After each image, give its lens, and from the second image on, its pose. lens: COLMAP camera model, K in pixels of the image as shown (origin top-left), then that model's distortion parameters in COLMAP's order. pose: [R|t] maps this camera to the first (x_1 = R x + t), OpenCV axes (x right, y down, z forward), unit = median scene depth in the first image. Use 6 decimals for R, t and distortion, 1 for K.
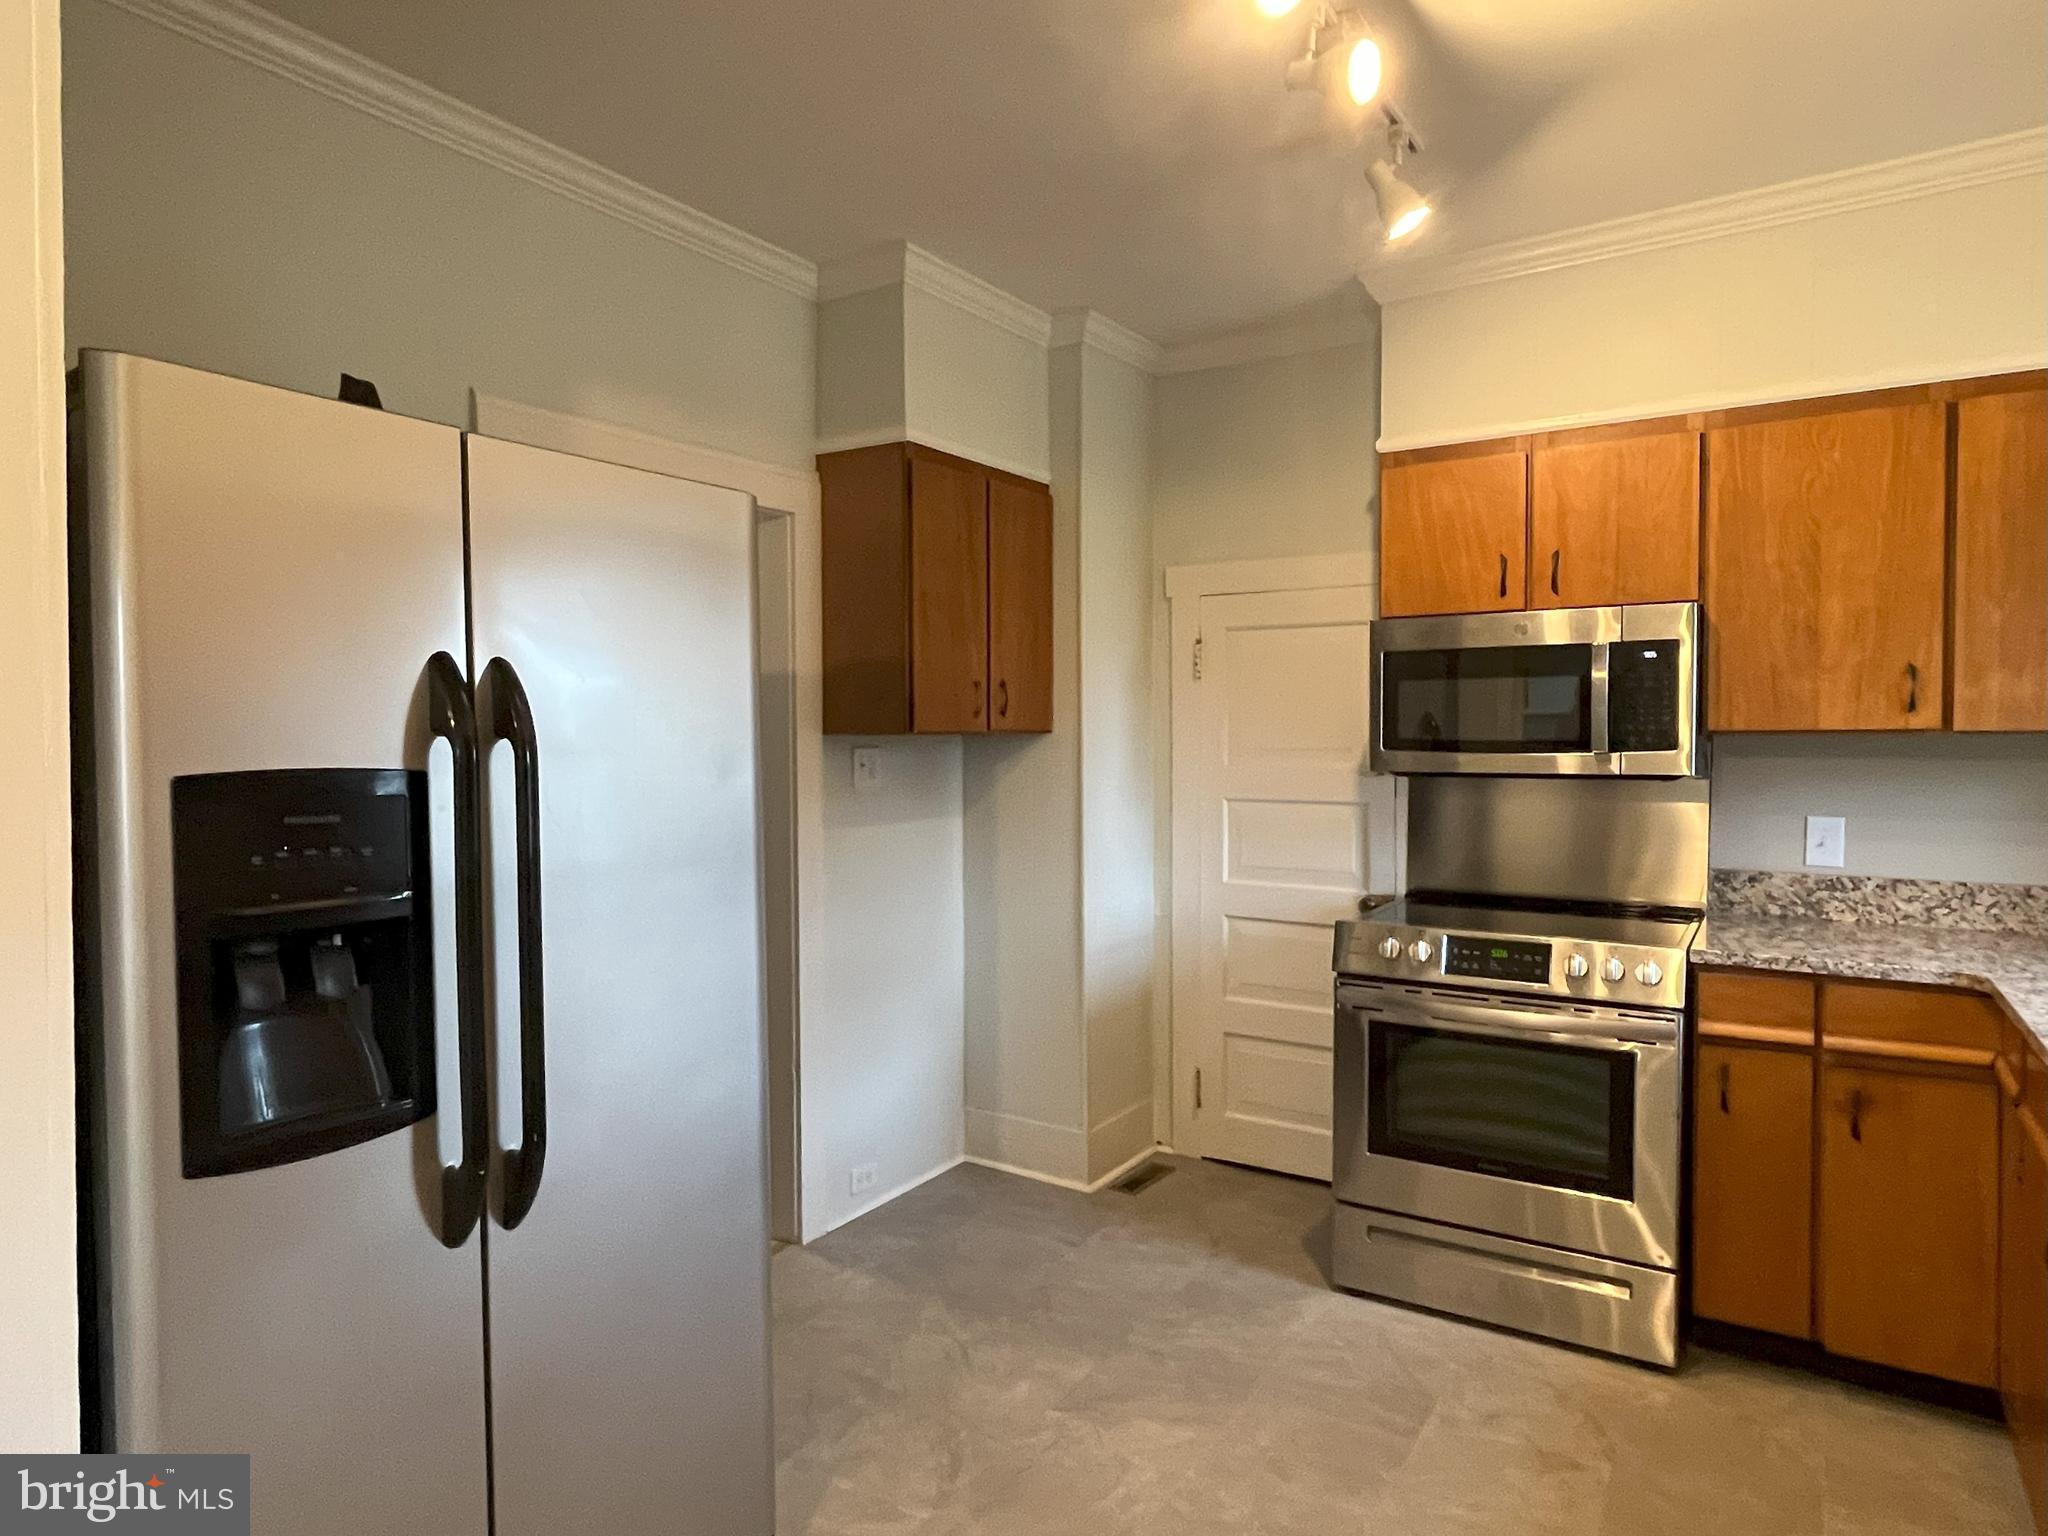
lens RADIAL K [[1215.0, 0, 1024.0], [0, 1215.0, 768.0], [0, 0, 1]] dist [-0.005049, -0.000532]
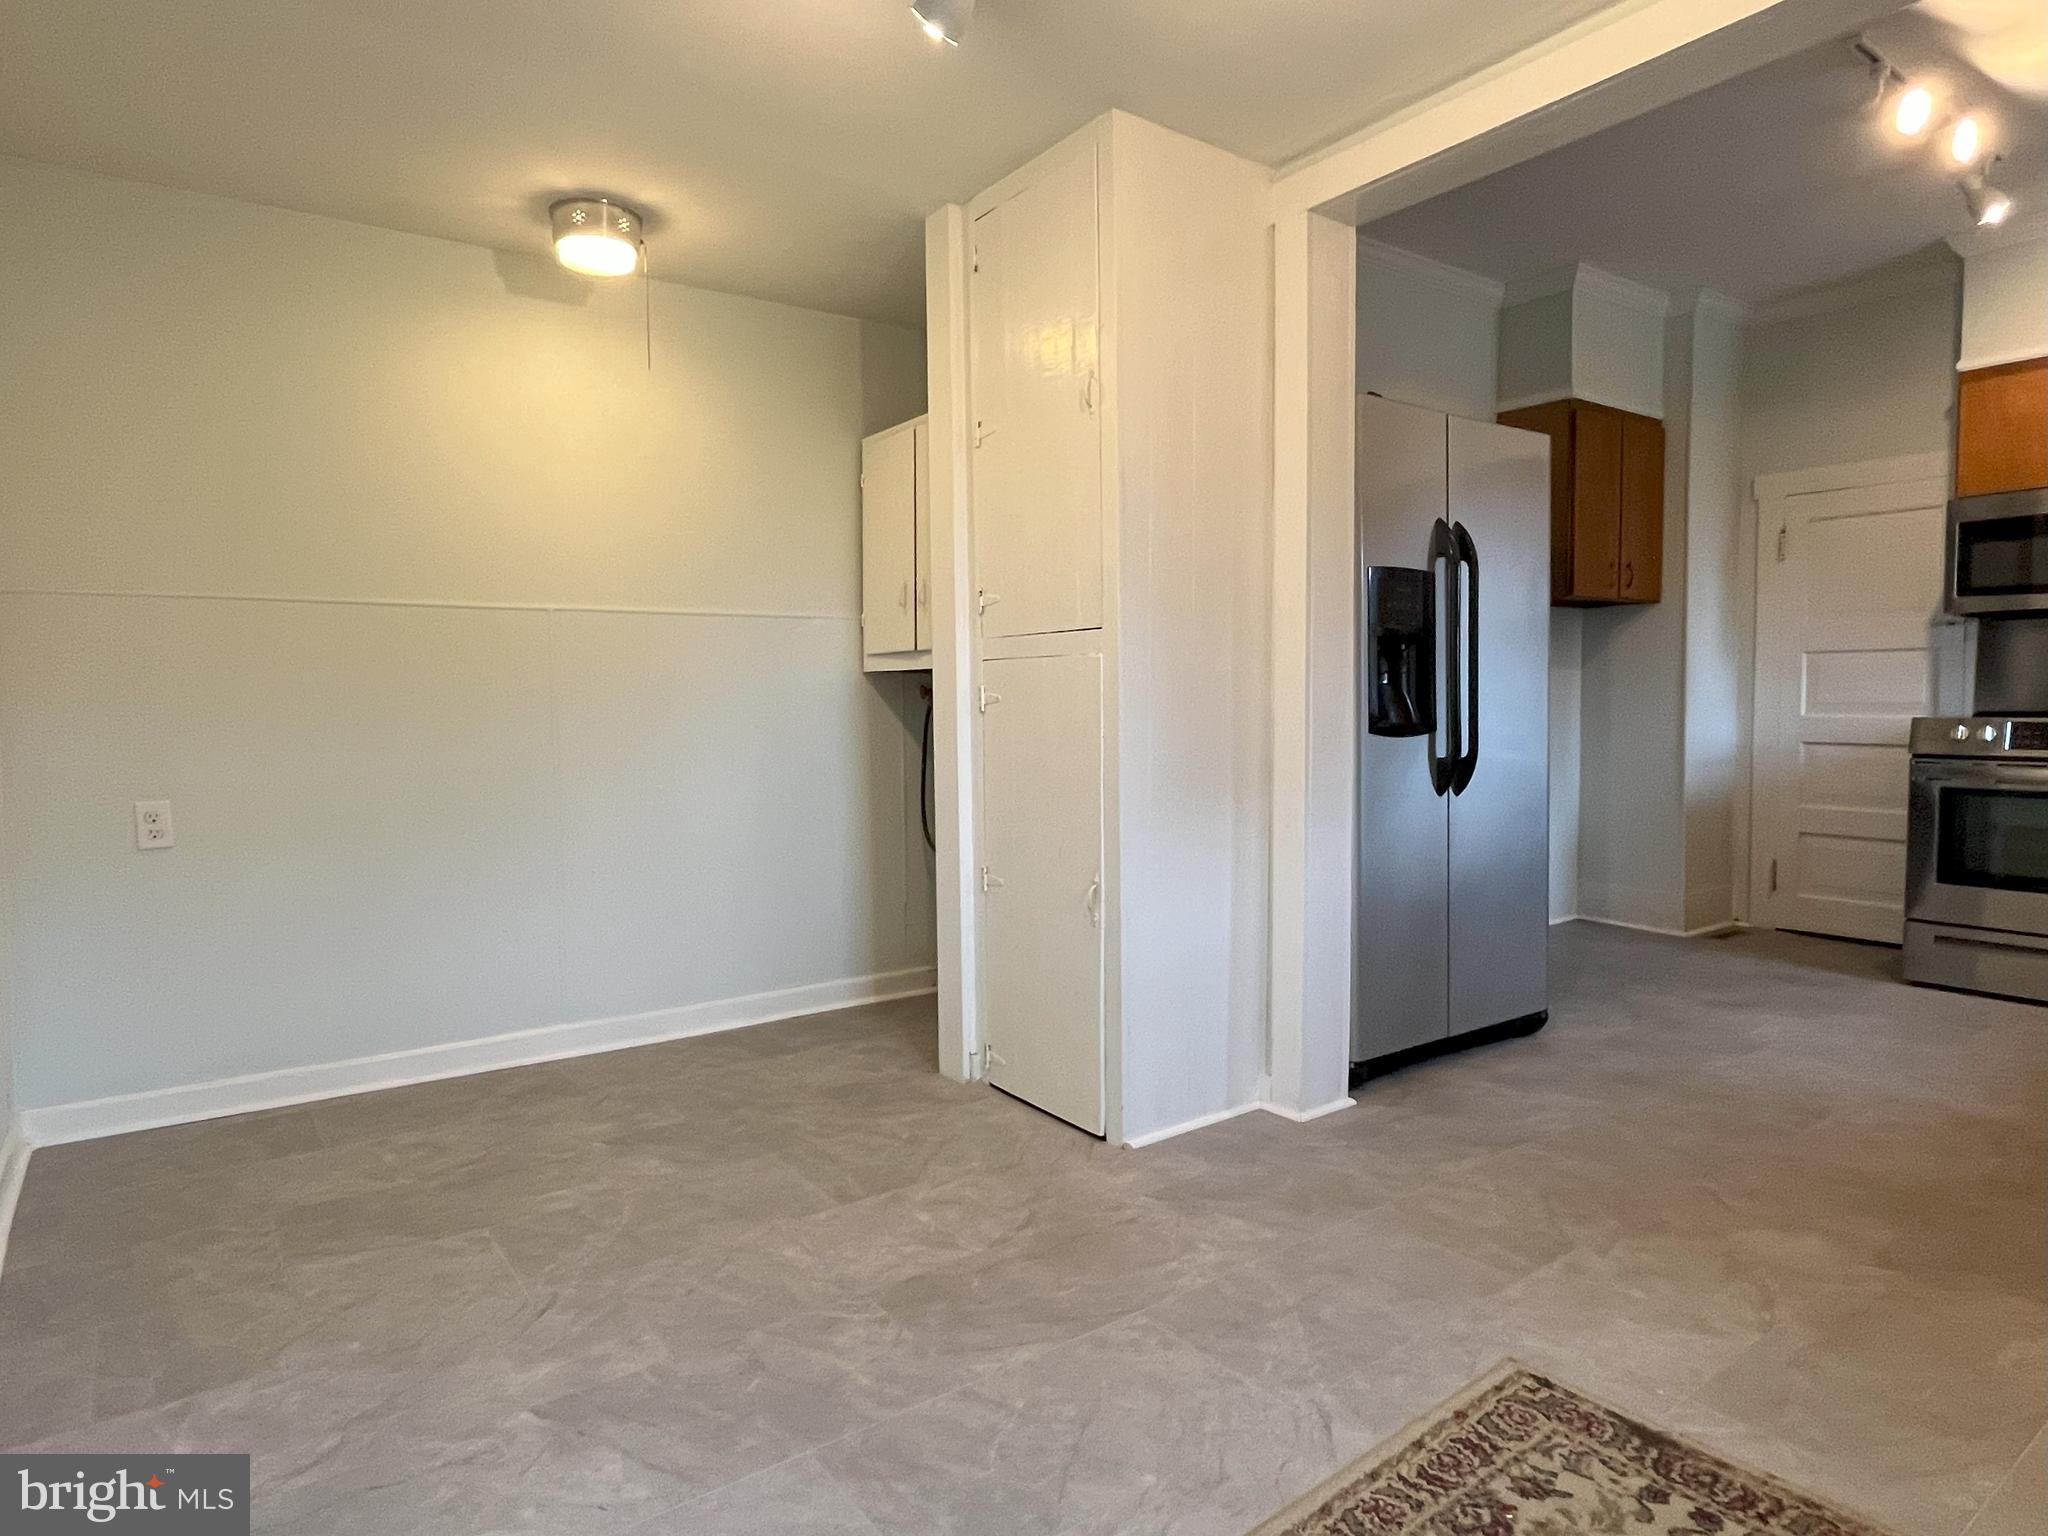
lens RADIAL K [[1187.7, 0, 1019.3], [0, 1187.7, 766.7], [0, 0, 1]] dist [-0.002097, 0.000018]
pose [[0.933824, 0.015249, -0.357408, -0.210315], [-0.003199, 0.999407, 0.034282, 0.138413], [0.357719, -0.030870, 0.933319, -0.628898]]
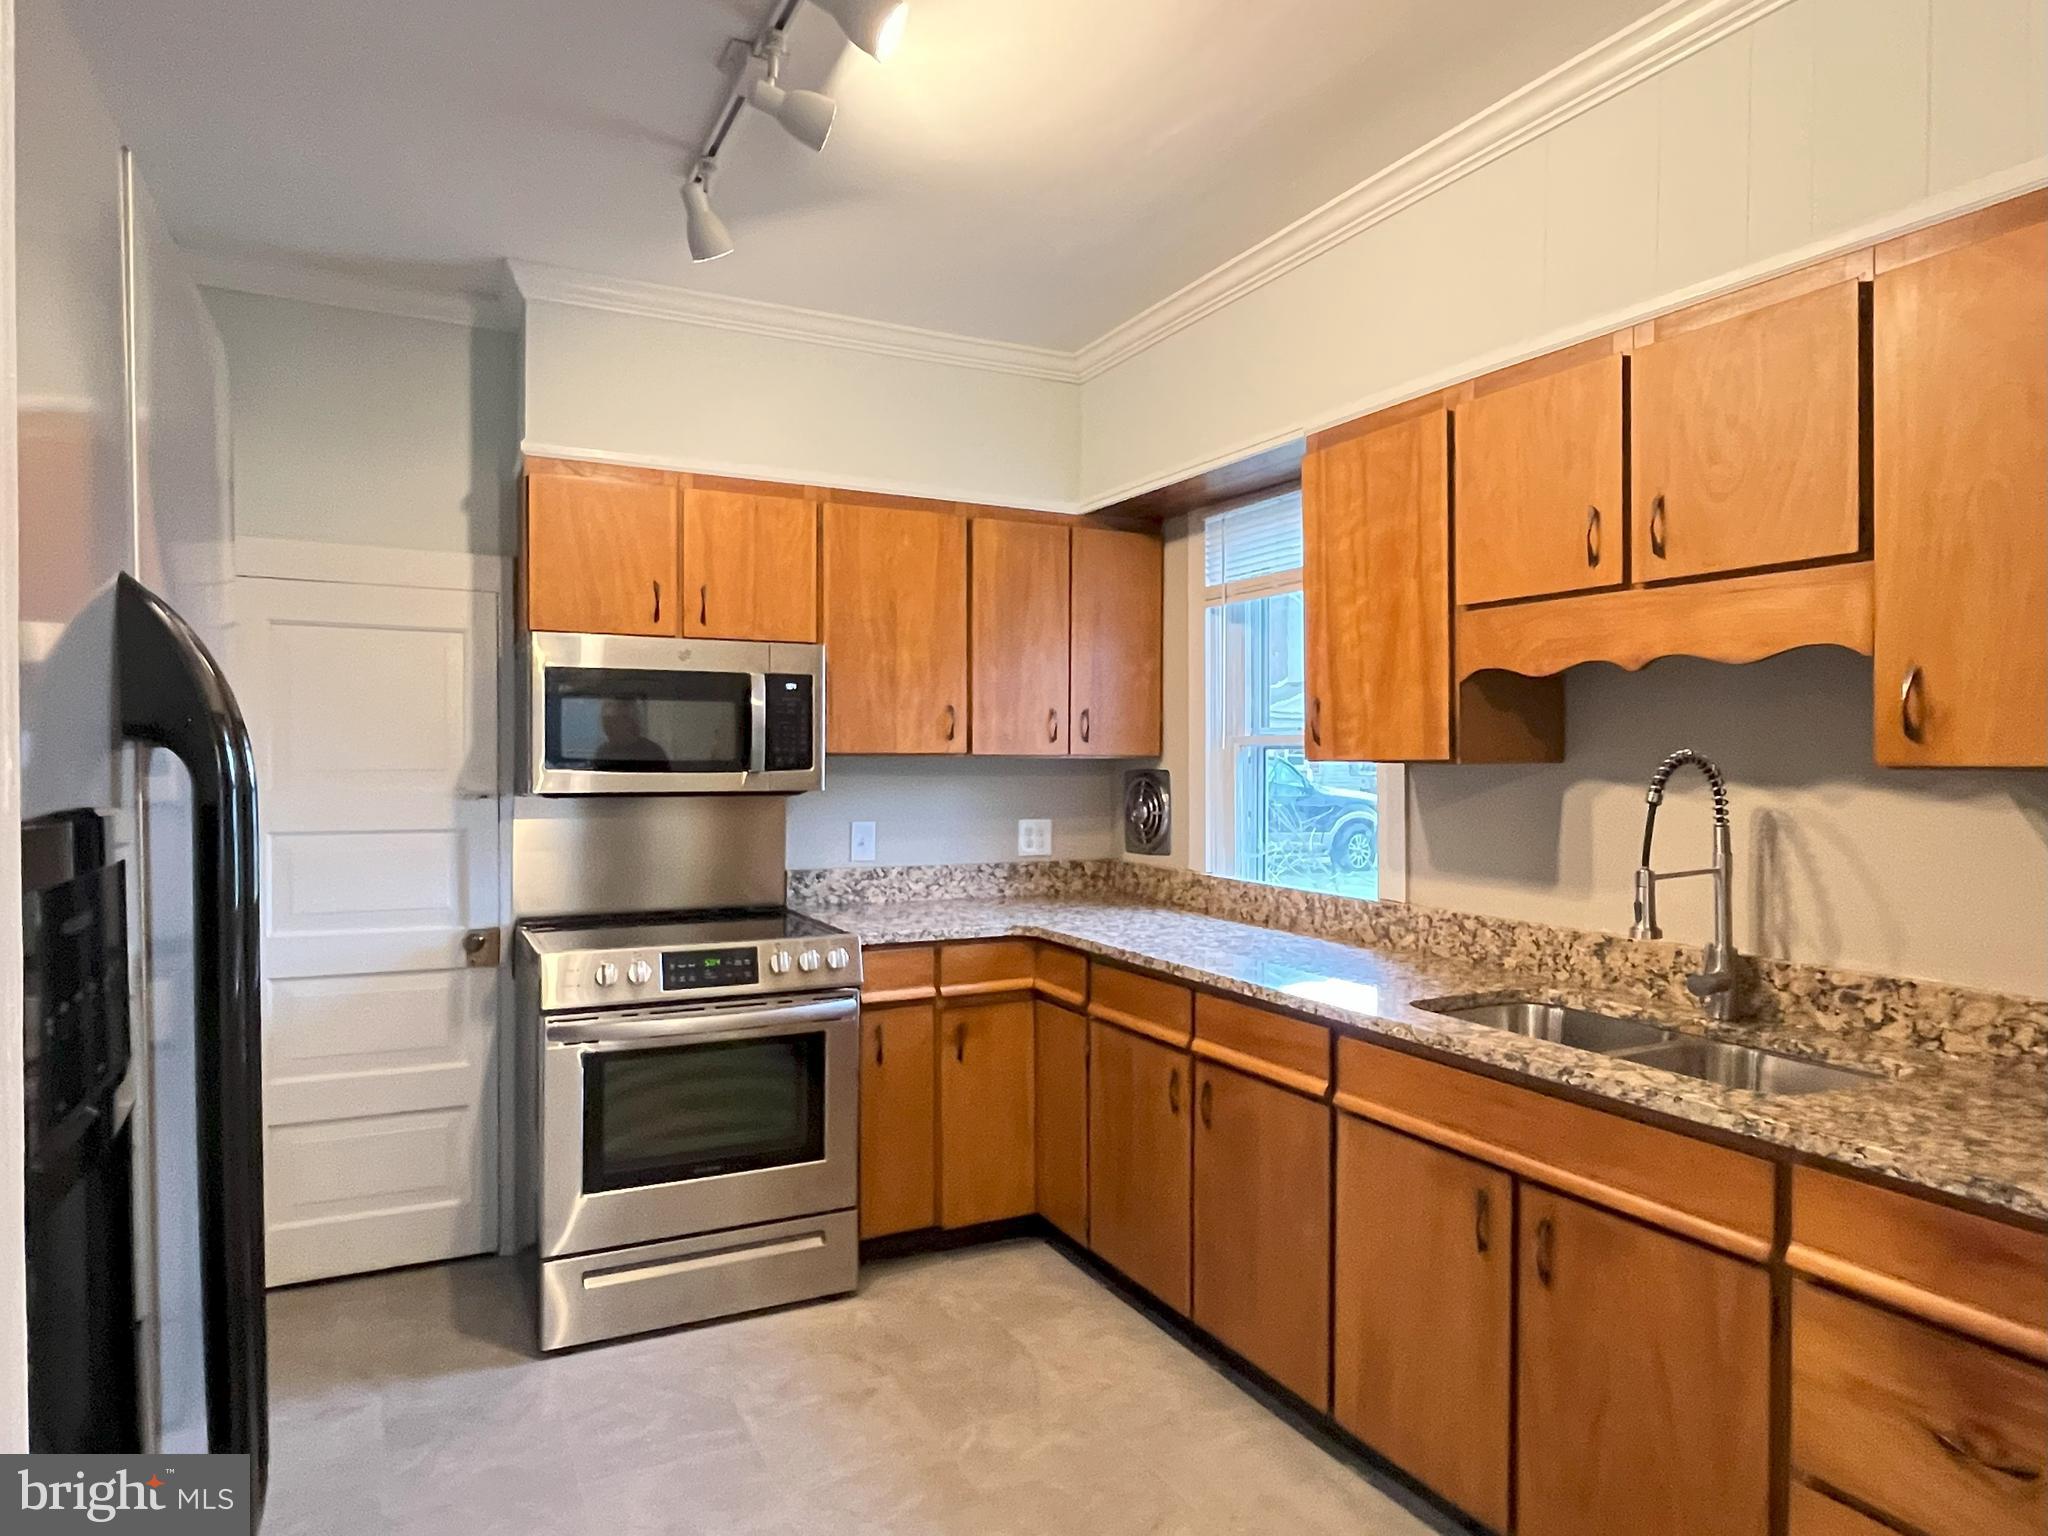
lens RADIAL K [[1231.1, 0, 1022.1], [0, 1231.1, 769.1], [0, 0, 1]] dist [-0.002858, -0.000869]
pose [[0.498166, -0.002207, 0.867079, -0.368975], [0.016516, 0.999839, -0.006944, -0.002941], [-0.866924, 0.017780, 0.498123, 0.214528]]
